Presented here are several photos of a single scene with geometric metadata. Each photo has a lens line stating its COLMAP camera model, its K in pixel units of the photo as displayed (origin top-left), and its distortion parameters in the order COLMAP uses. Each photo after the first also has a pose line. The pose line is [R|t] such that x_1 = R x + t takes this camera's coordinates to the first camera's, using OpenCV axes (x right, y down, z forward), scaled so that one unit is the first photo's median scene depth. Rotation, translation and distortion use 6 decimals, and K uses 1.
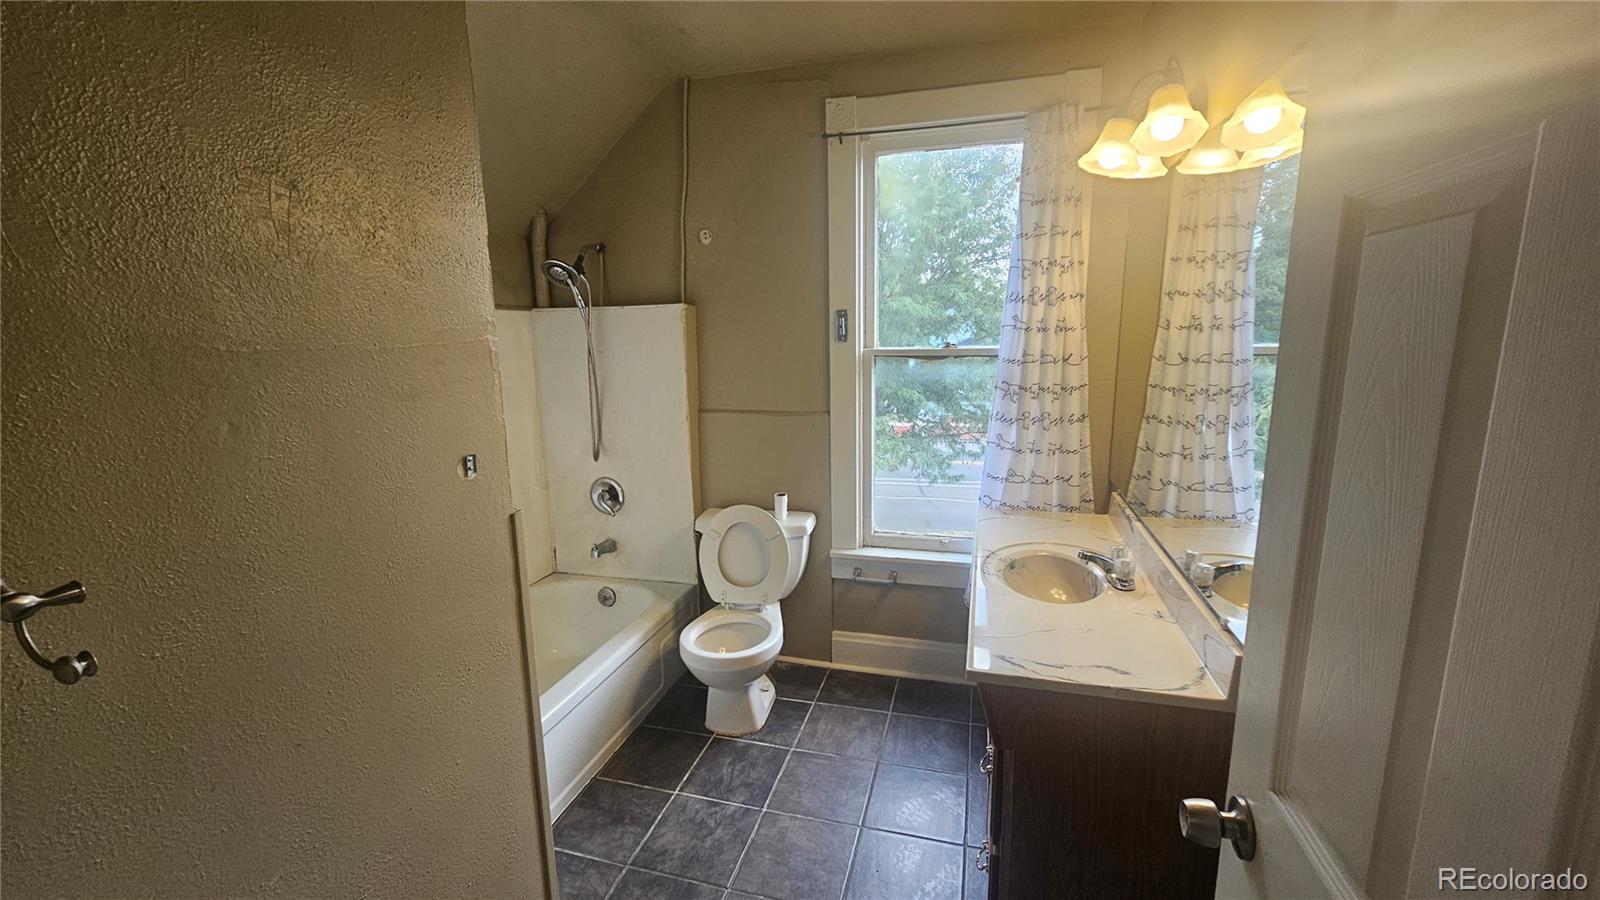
lens RADIAL K [[645.8, 0, 799.6], [0, 645.8, 448.8], [0, 0, 1]] dist [-0.002982, 0.000653]
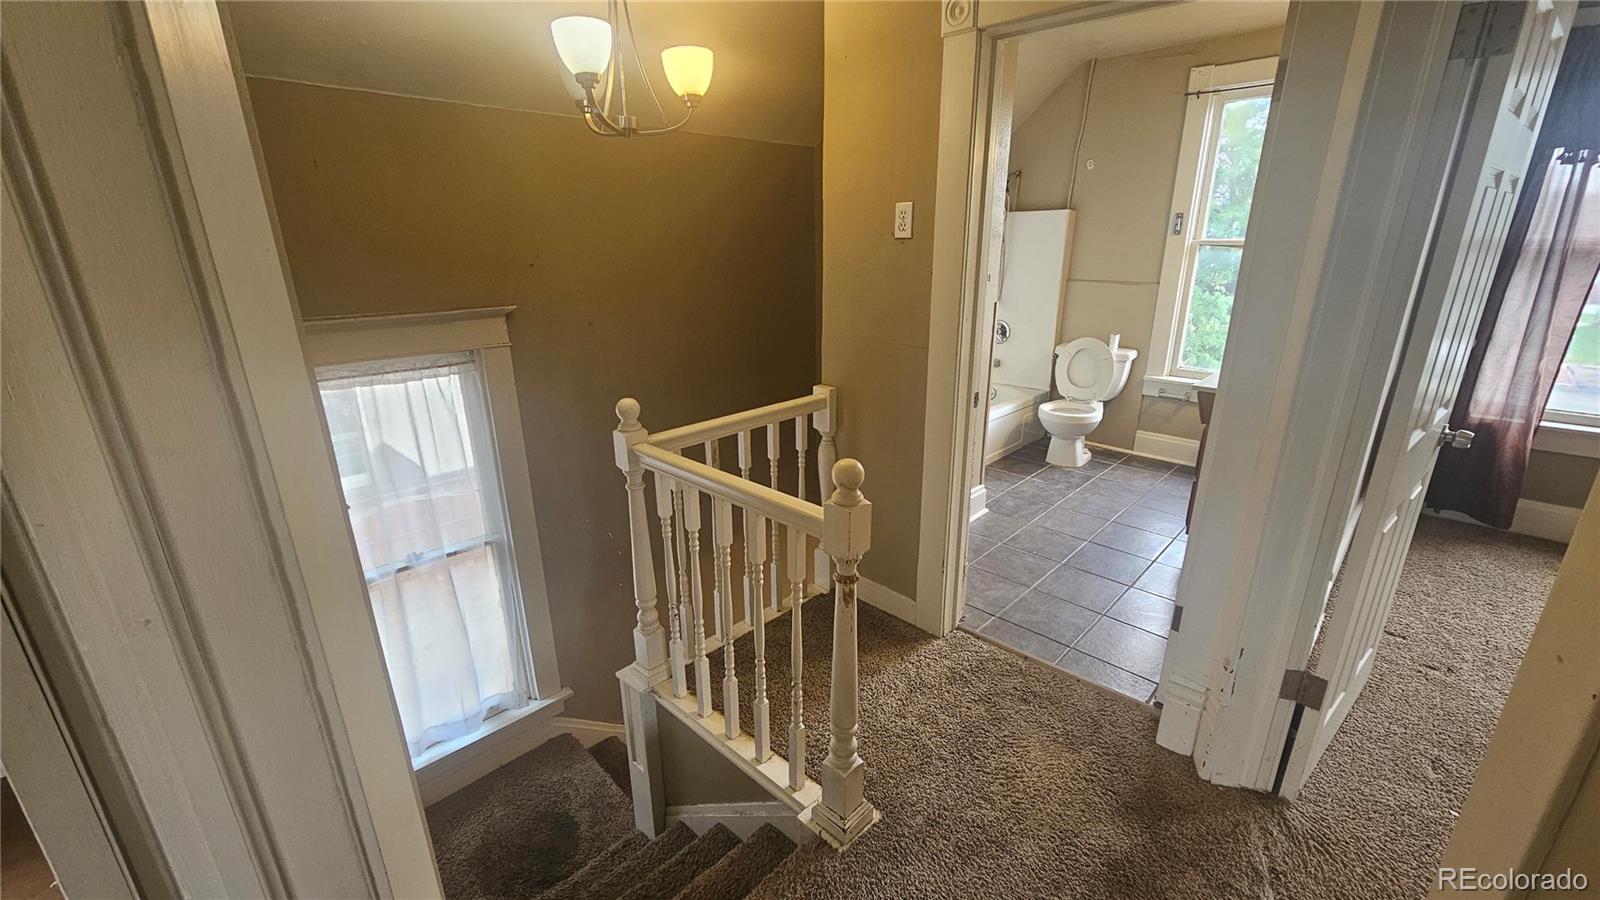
lens RADIAL K [[645.8, 0, 805.2], [0, 645.8, 450.6], [0, 0, 1]] dist [-0.002982, 0.000653]
pose [[0.880296, 0.157171, -0.447635, 0.055603], [-0.089564, 0.981619, 0.168527, 0.153981], [0.465895, -0.108262, 0.878192, -0.789347]]
